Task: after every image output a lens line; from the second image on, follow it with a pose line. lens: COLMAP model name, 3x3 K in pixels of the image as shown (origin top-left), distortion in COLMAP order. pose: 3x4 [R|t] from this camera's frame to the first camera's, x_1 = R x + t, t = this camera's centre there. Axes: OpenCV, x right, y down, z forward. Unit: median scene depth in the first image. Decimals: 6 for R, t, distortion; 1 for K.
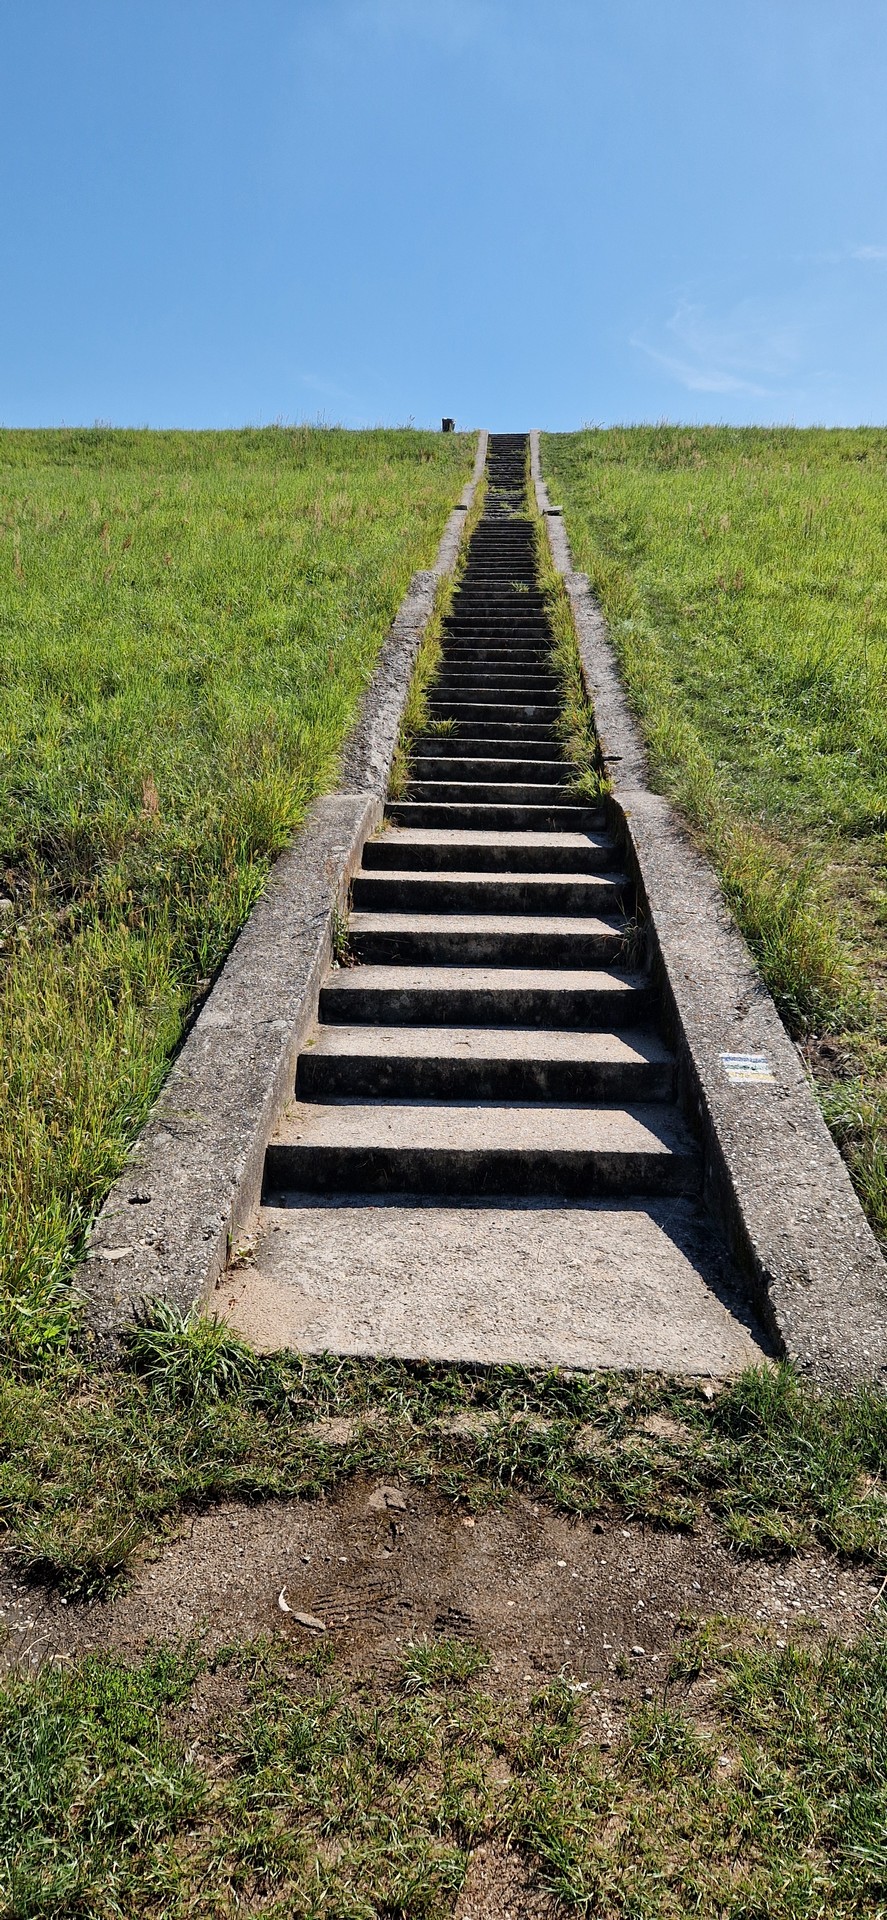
lens RADIAL K [[1364.8, 0, 471.8], [0, 1364.8, 963.7], [0, 0, 1]] dist [0.103819, -0.107917]
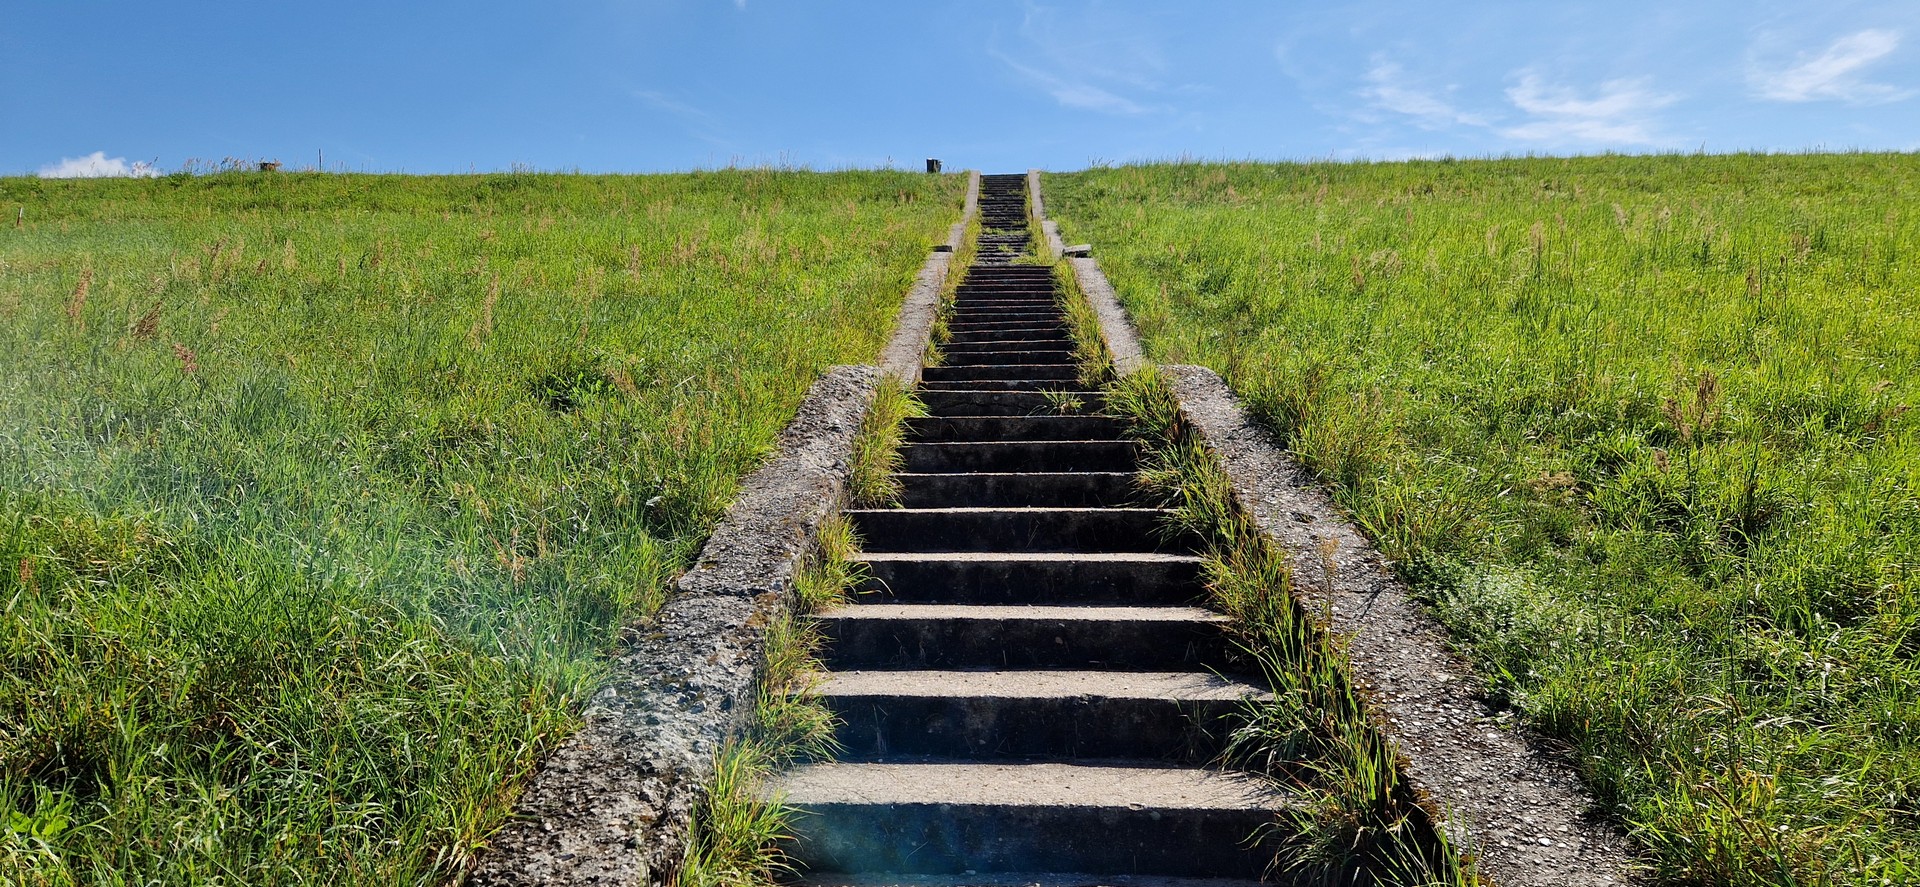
lens RADIAL K [[1364.8, 0, 960.0], [0, 1364.8, 443.5], [0, 0, 1]] dist [0.103819, -0.107917]
pose [[0.999874, -0.014816, -0.005625, 0.001853], [0.013518, 0.982600, -0.185242, -0.069482], [0.008272, 0.185142, 0.982677, 0.221403]]
